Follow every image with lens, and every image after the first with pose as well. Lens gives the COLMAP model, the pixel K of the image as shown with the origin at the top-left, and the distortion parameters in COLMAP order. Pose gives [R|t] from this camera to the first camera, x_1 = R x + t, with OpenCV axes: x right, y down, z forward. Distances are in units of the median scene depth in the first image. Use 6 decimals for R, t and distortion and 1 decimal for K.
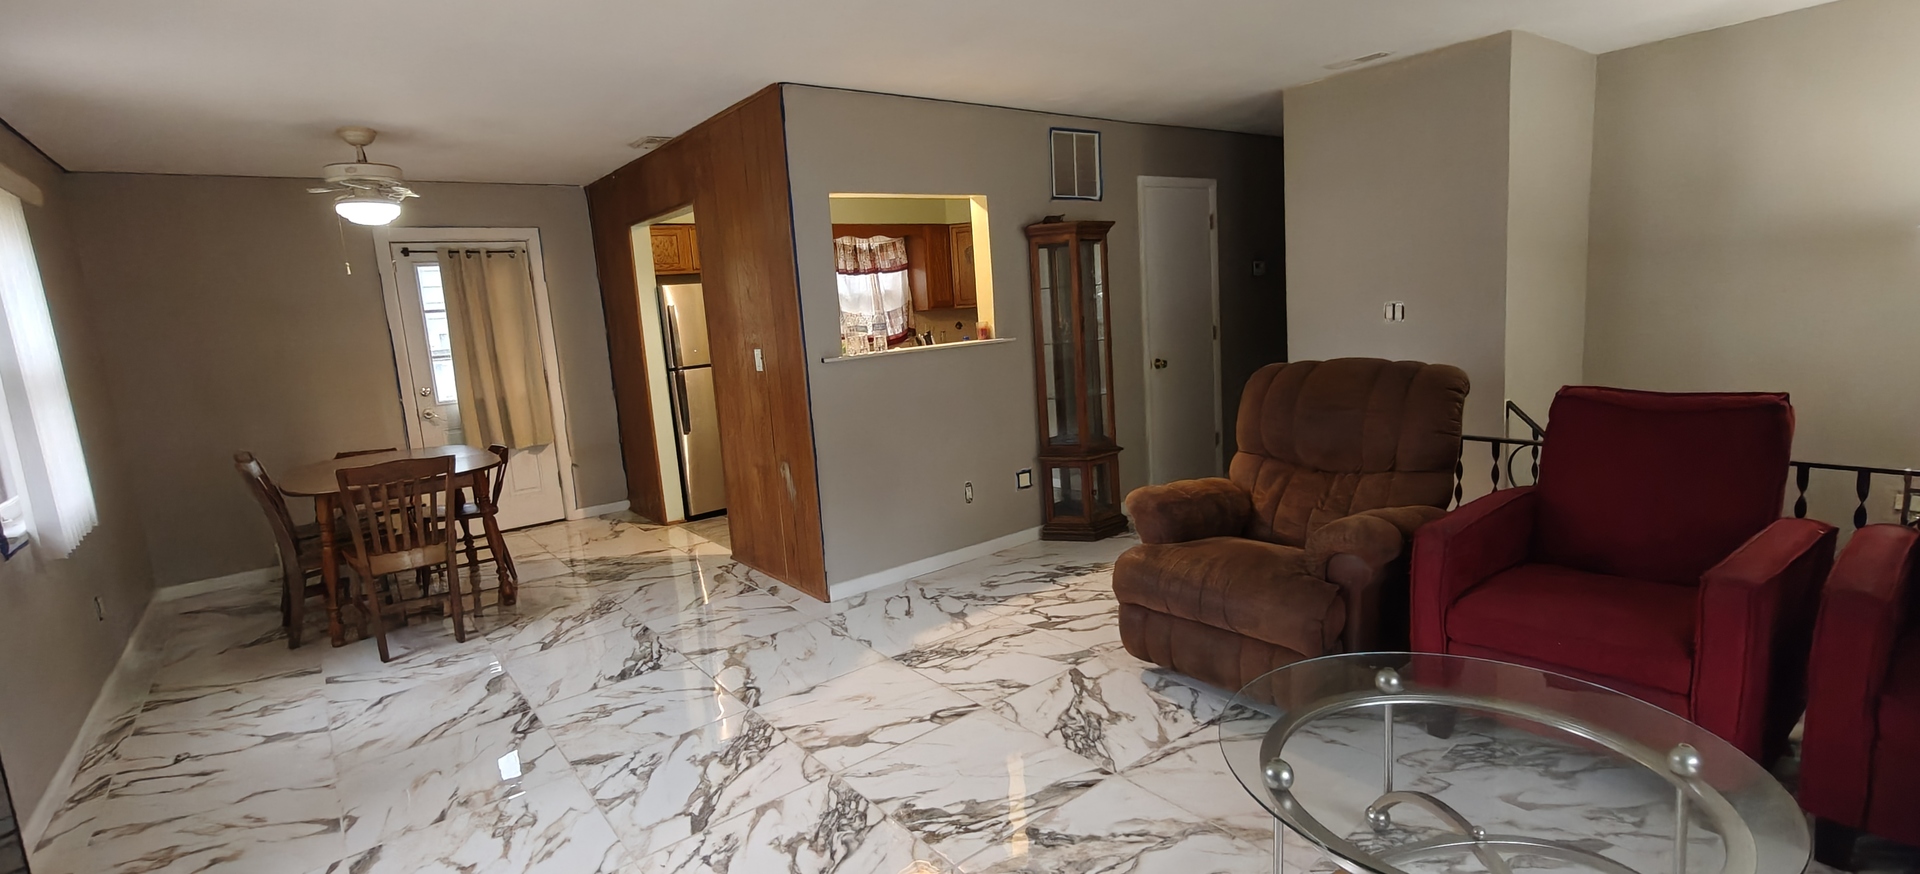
lens RADIAL K [[867.1, 0, 962.1], [0, 867.1, 433.1], [0, 0, 1]] dist [0.001312, -0.000757]
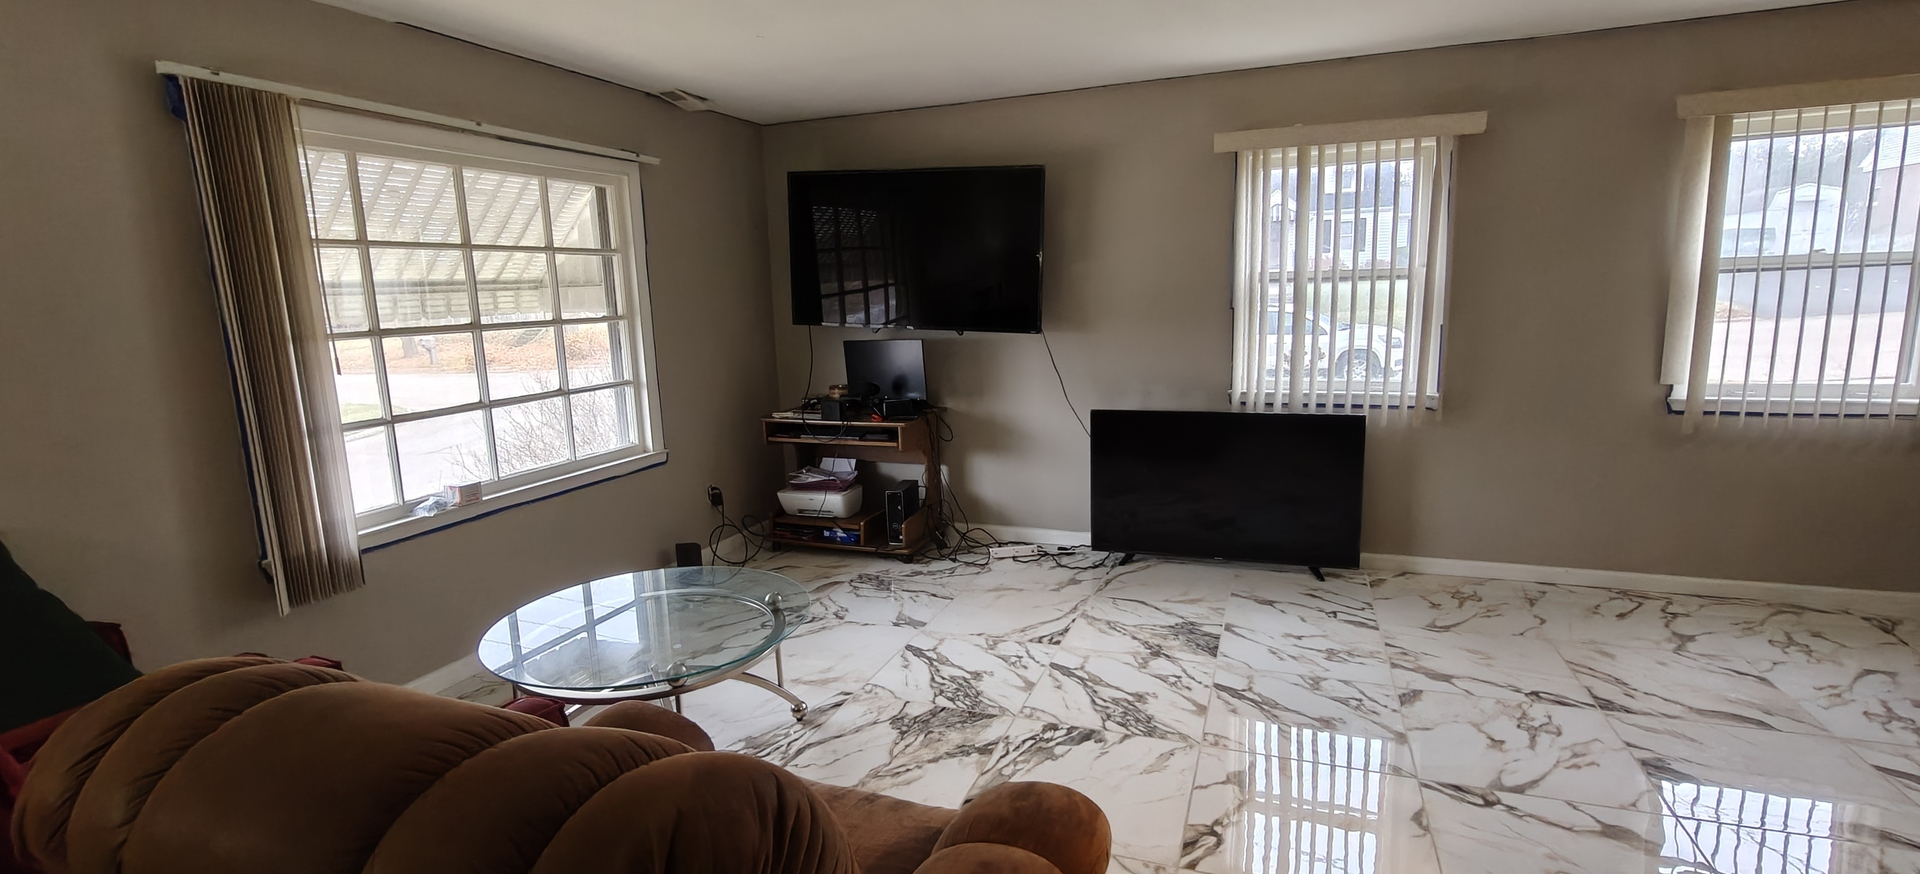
lens RADIAL K [[867.1, 0, 962.1], [0, 867.1, 433.1], [0, 0, 1]] dist [0.001312, -0.000757]
pose [[-0.850474, 0.181443, -0.493733, 0.525824], [0.009752, 0.943903, 0.330080, -0.291306], [0.525926, 0.275910, -0.804534, 1.566831]]
